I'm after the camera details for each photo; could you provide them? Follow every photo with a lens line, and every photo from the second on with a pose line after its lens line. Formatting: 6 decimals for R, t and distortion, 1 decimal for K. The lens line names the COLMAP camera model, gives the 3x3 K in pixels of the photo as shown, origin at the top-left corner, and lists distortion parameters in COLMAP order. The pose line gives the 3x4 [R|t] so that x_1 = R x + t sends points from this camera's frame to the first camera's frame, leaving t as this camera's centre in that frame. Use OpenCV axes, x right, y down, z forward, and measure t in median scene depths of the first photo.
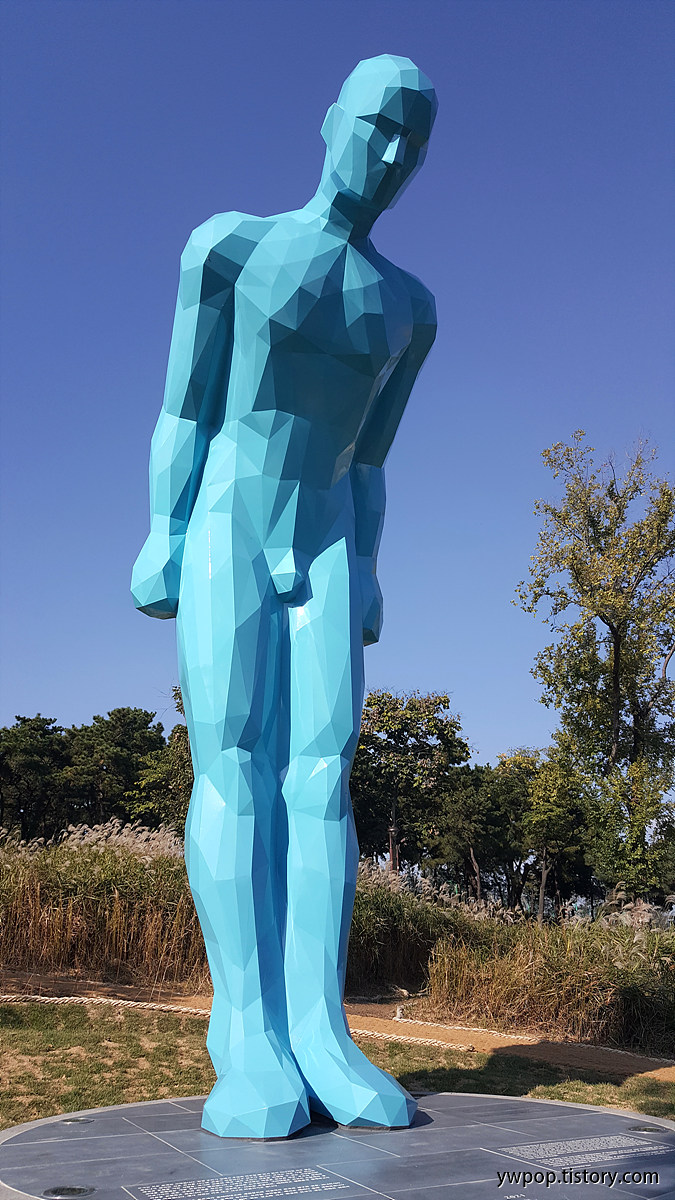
lens RADIAL K [[891.6, 0, 324.2], [0, 891.6, 577.5], [0, 0, 1]] dist [0.098422, -0.192635]
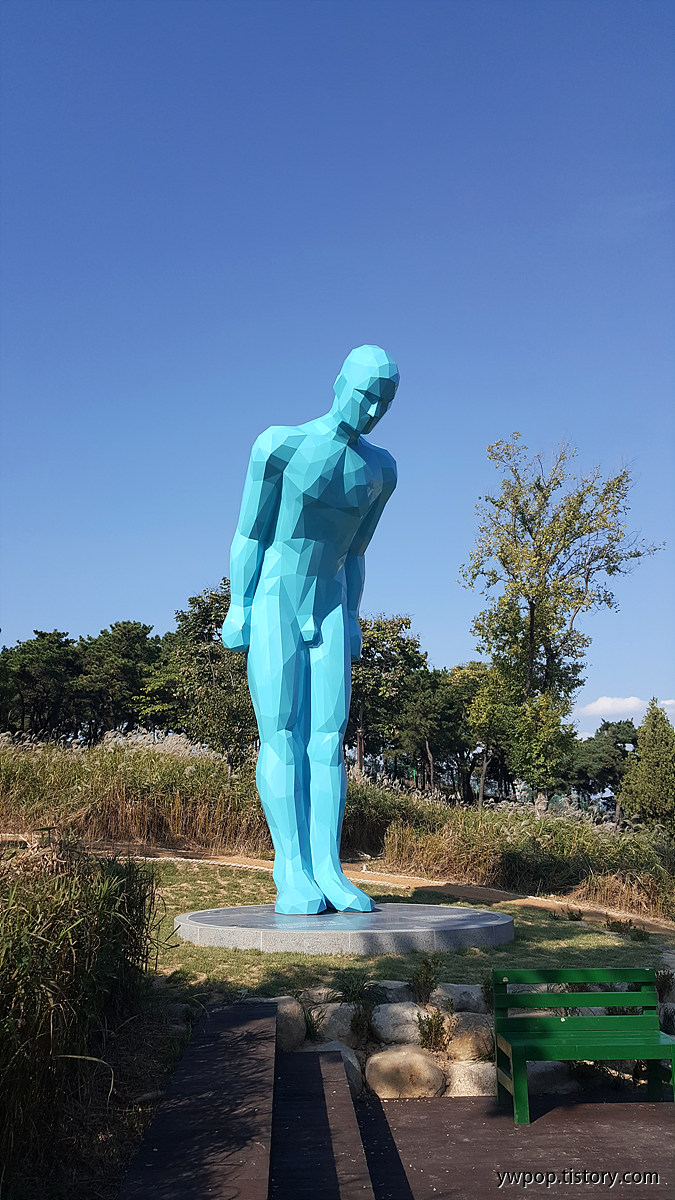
lens RADIAL K [[891.6, 0, 324.2], [0, 891.6, 577.5], [0, 0, 1]] dist [0.098422, -0.192635]
pose [[0.999314, 0.012501, 0.034868, -0.044013], [-0.016714, 0.992228, 0.123304, -0.191081], [-0.033056, -0.123802, 0.991756, -0.441408]]
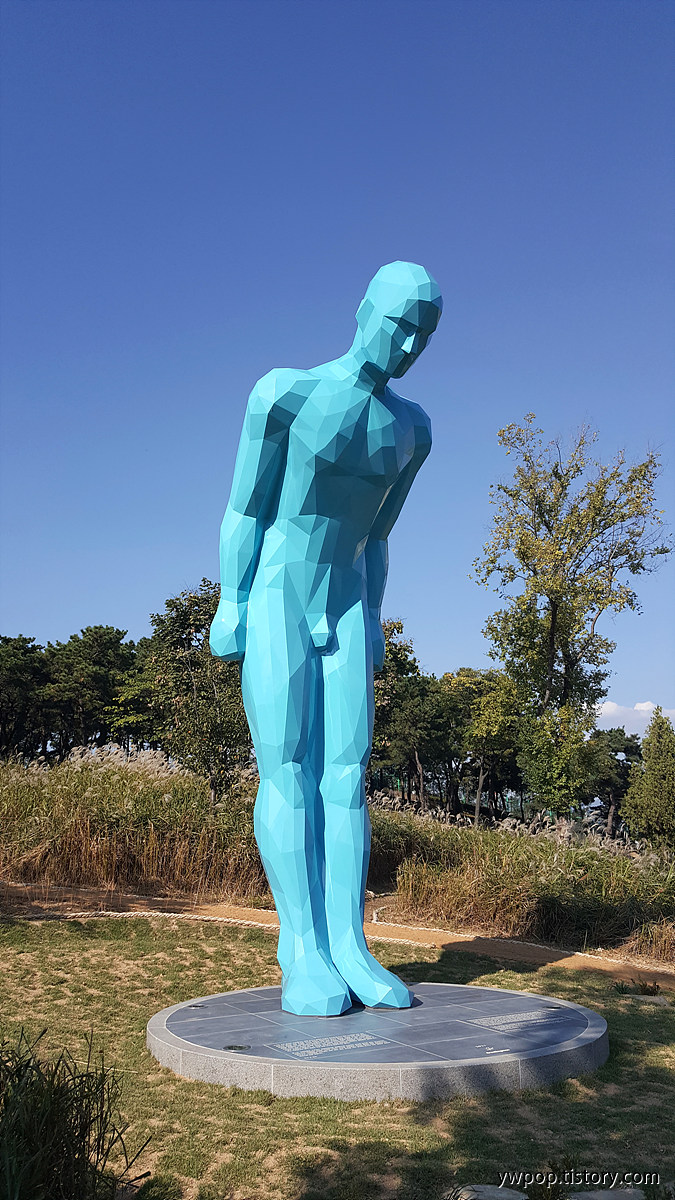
lens RADIAL K [[891.6, 0, 324.2], [0, 891.6, 577.5], [0, 0, 1]] dist [0.098422, -0.192635]
pose [[0.998079, 0.013511, 0.060465, -0.071737], [-0.020510, 0.992960, 0.116663, -0.146554], [-0.058463, -0.117679, 0.991329, -0.217632]]
